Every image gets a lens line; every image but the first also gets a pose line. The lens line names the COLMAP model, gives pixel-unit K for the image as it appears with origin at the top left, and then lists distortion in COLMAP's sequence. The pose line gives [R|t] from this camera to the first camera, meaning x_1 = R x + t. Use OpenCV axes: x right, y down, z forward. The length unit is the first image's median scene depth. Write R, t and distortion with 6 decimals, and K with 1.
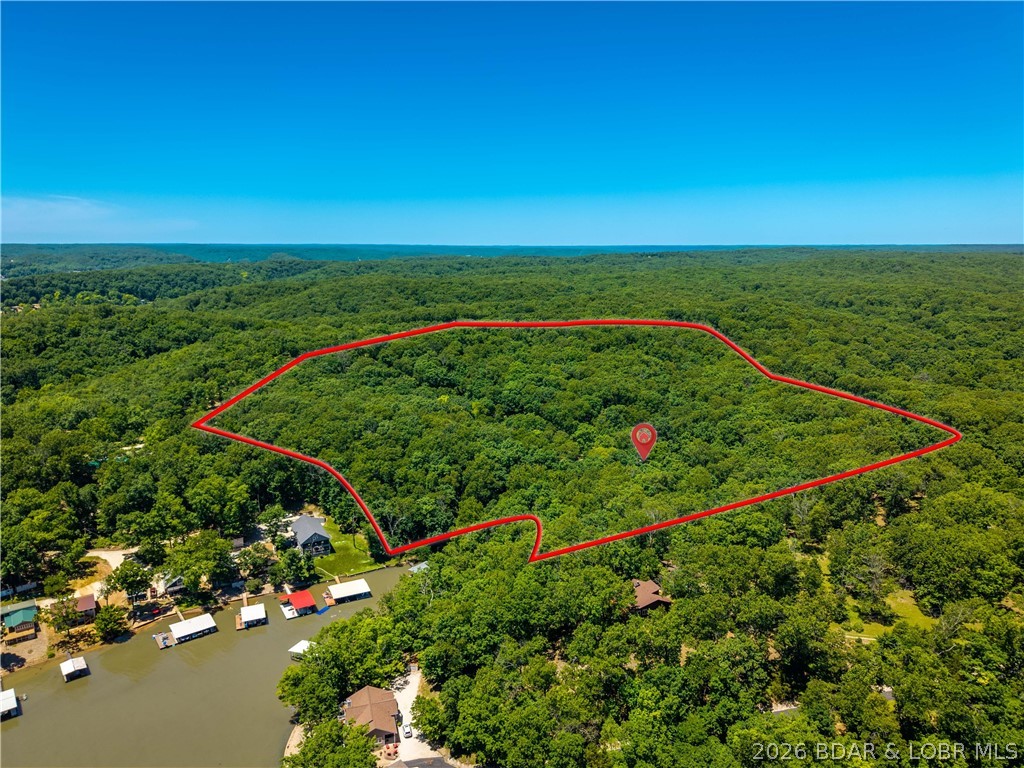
lens RADIAL K [[689.9, 0, 512.0], [0, 689.9, 384.0], [0, 0, 1]] dist [0.042476, -0.043629]
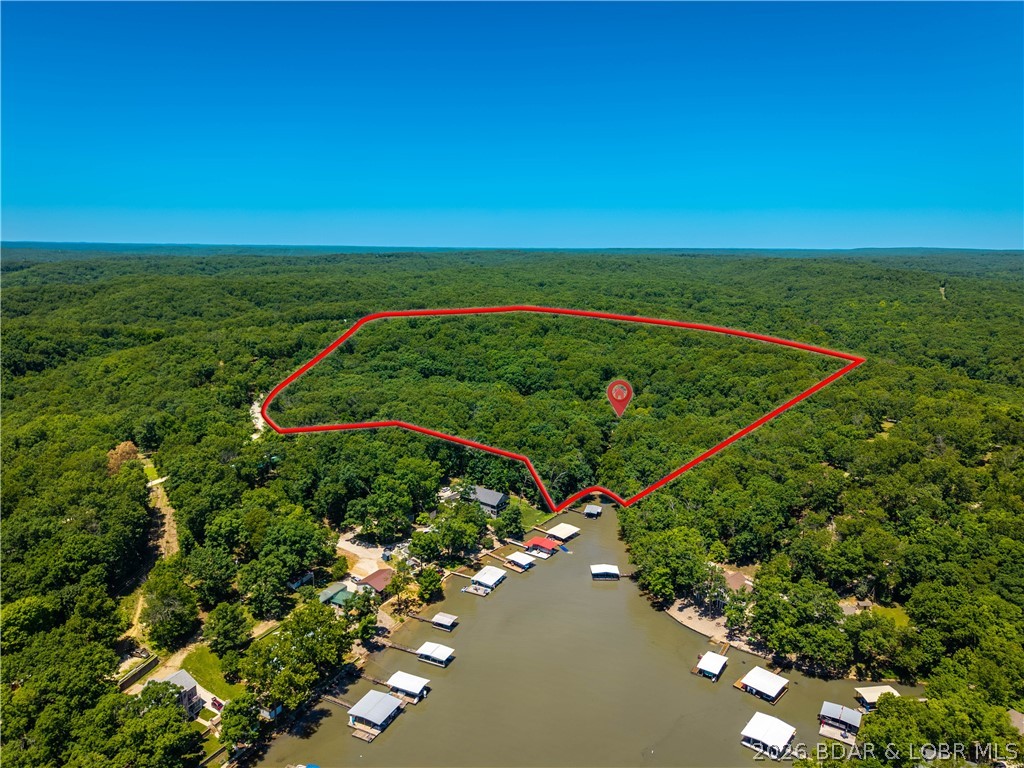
lens RADIAL K [[689.9, 0, 512.0], [0, 689.9, 384.0], [0, 0, 1]] dist [0.042476, -0.043629]
pose [[0.901839, -0.076634, 0.425222, -0.730105], [0.077114, 0.996892, 0.016111, 0.013978], [-0.425135, 0.018261, 0.904946, -0.045440]]
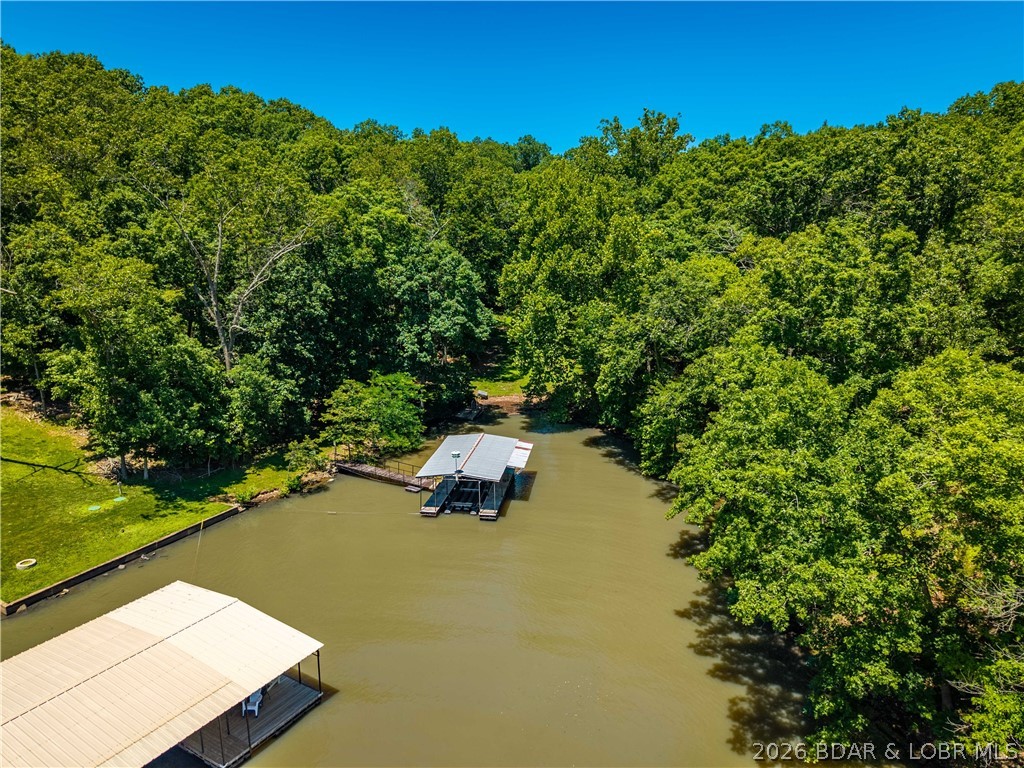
lens RADIAL K [[675.4, 0, 512.0], [0, 675.4, 384.0], [0, 0, 1]] dist [0.130941, -0.194423]
pose [[0.845374, -0.114171, 0.521830, -0.208342], [0.113196, 0.992995, 0.033878, 0.231335], [-0.522043, 0.030430, 0.852376, 0.802476]]
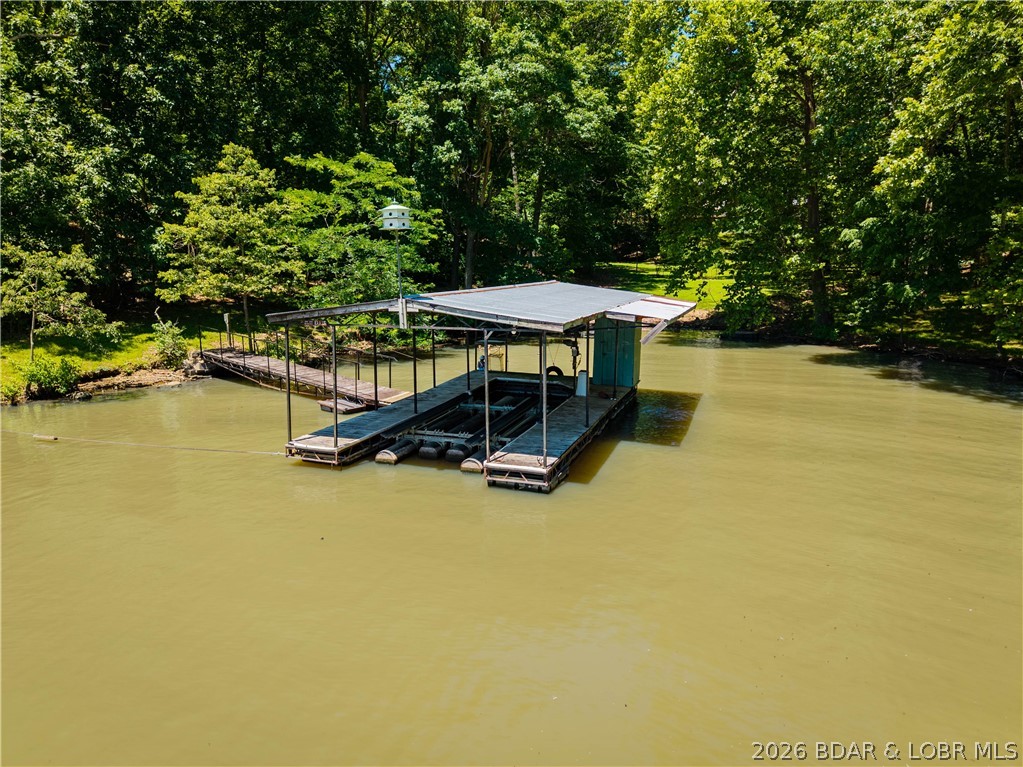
lens RADIAL K [[698.8, 0, 511.5], [0, 698.8, 383.5], [0, 0, 1]] dist [0.006914, 0.000800]
pose [[0.934245, -0.060225, 0.351511, -0.145555], [0.072377, 0.997145, -0.021522, 0.263745], [-0.349211, 0.045548, 0.935936, 0.907297]]
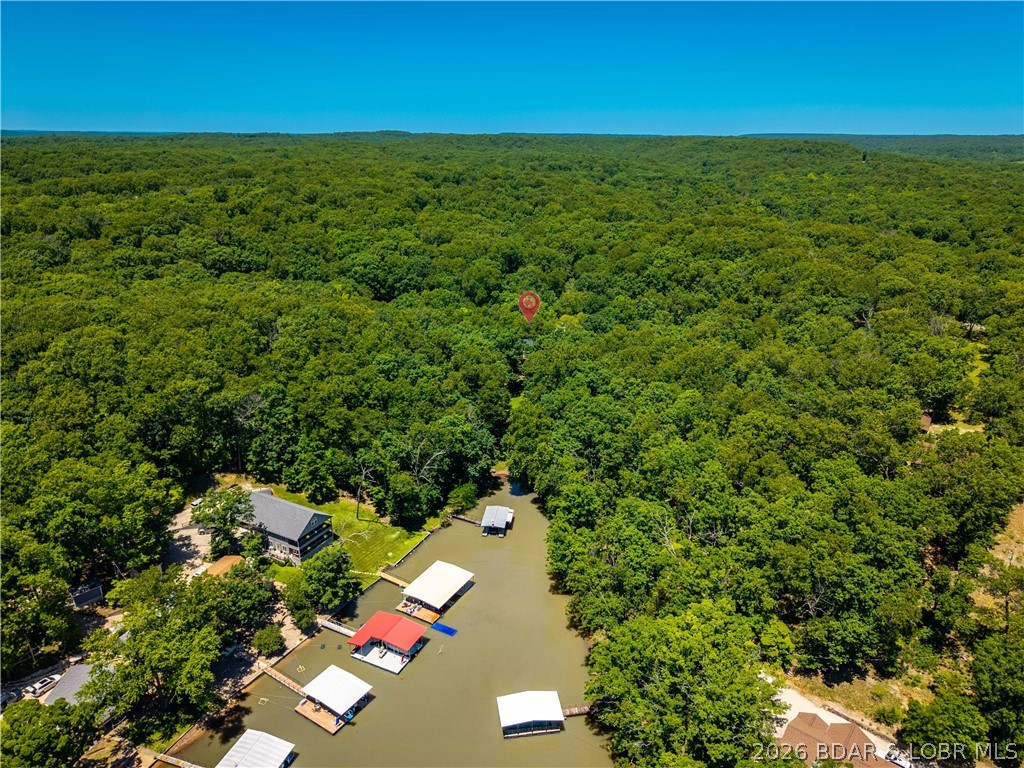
lens RADIAL K [[689.9, 0, 512.0], [0, 689.9, 384.0], [0, 0, 1]] dist [0.042476, -0.043629]
pose [[0.827031, -0.184295, 0.531089, -0.421721], [0.103781, 0.978550, 0.177959, 0.028549], [-0.552494, -0.092060, 0.828417, 0.450041]]
